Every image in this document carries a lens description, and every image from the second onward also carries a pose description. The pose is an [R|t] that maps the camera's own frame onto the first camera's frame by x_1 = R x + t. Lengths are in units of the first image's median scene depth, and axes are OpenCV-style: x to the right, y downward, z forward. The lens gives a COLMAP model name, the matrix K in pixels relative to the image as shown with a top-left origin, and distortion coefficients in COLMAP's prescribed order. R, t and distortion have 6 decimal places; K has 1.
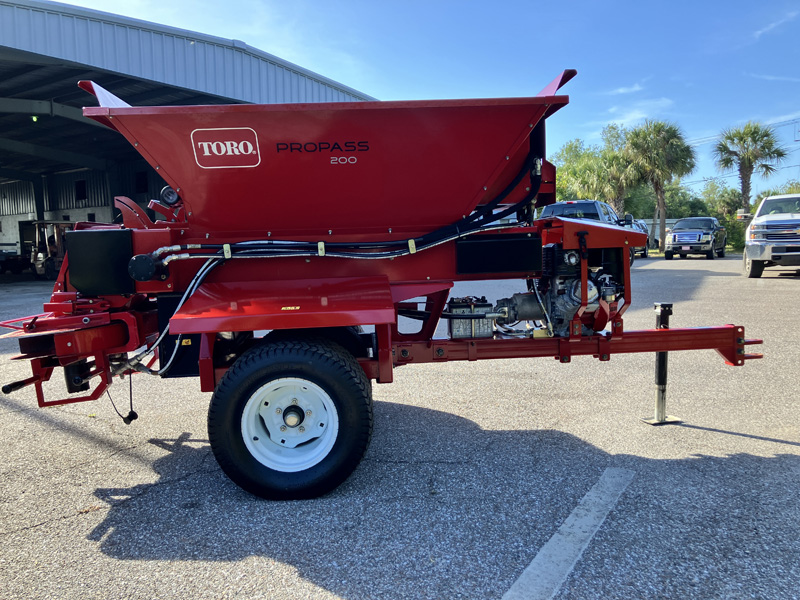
lens RADIAL K [[663.2, 0, 396.0], [0, 663.2, 302.6], [0, 0, 1]] dist [0.016560, -0.000245]
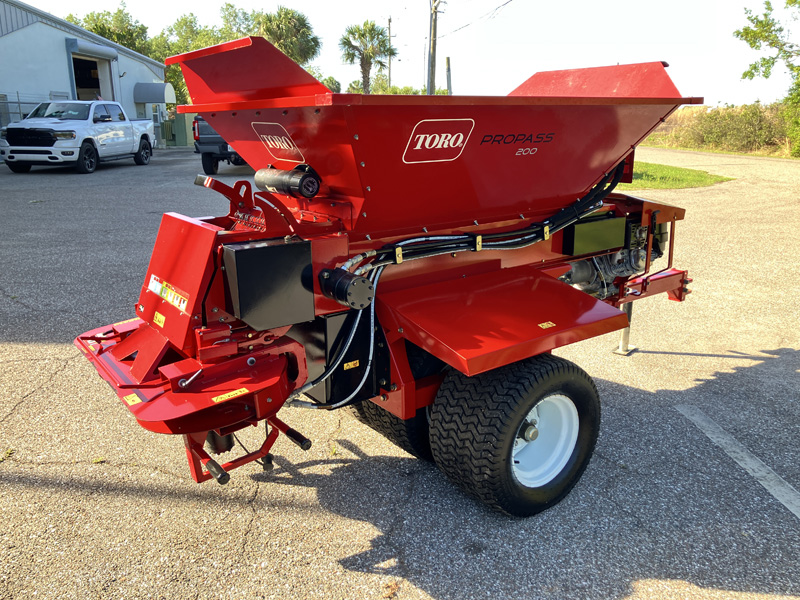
lens RADIAL K [[663.2, 0, 396.0], [0, 663.2, 302.6], [0, 0, 1]] dist [0.016560, -0.000245]
pose [[0.836852, -0.123123, 0.533404, -0.726997], [0.028526, 0.982863, 0.182115, -0.174525], [-0.546686, -0.137187, 0.826023, 0.288648]]
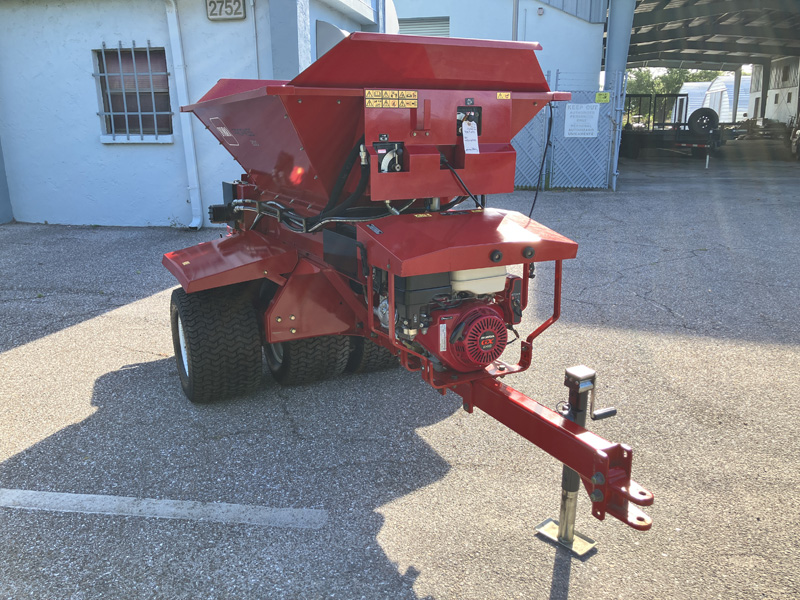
lens RADIAL K [[663.2, 0, 396.0], [0, 663.2, 302.6], [0, 0, 1]] dist [0.016560, -0.000245]
pose [[0.396897, 0.260265, -0.880190, 1.046718], [-0.075831, 0.964975, 0.251142, -0.245277], [0.914725, -0.032932, 0.402732, 0.725944]]
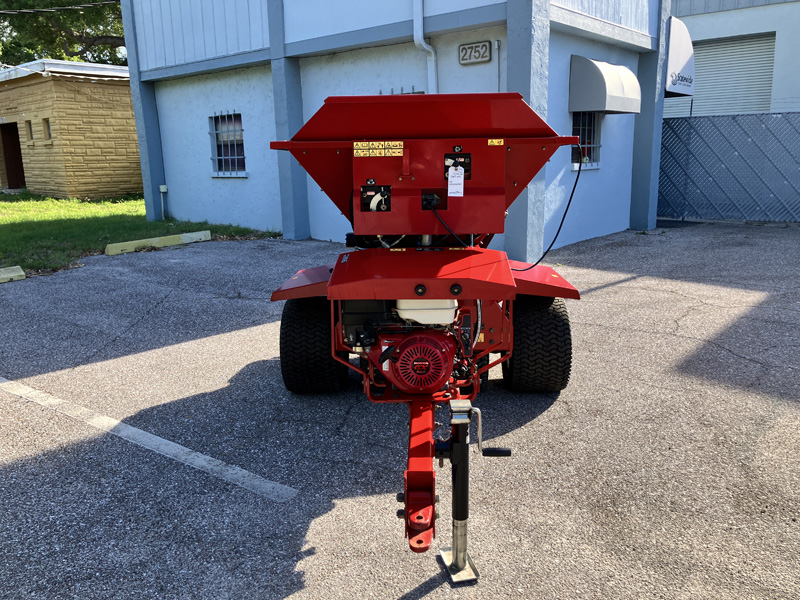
lens RADIAL K [[663.2, 0, 396.0], [0, 663.2, 302.6], [0, 0, 1]] dist [0.016560, -0.000245]
pose [[-0.093332, 0.241918, -0.965798, 1.232519], [-0.057852, 0.967075, 0.247828, -0.307784], [0.993953, 0.079004, -0.076264, 1.190717]]
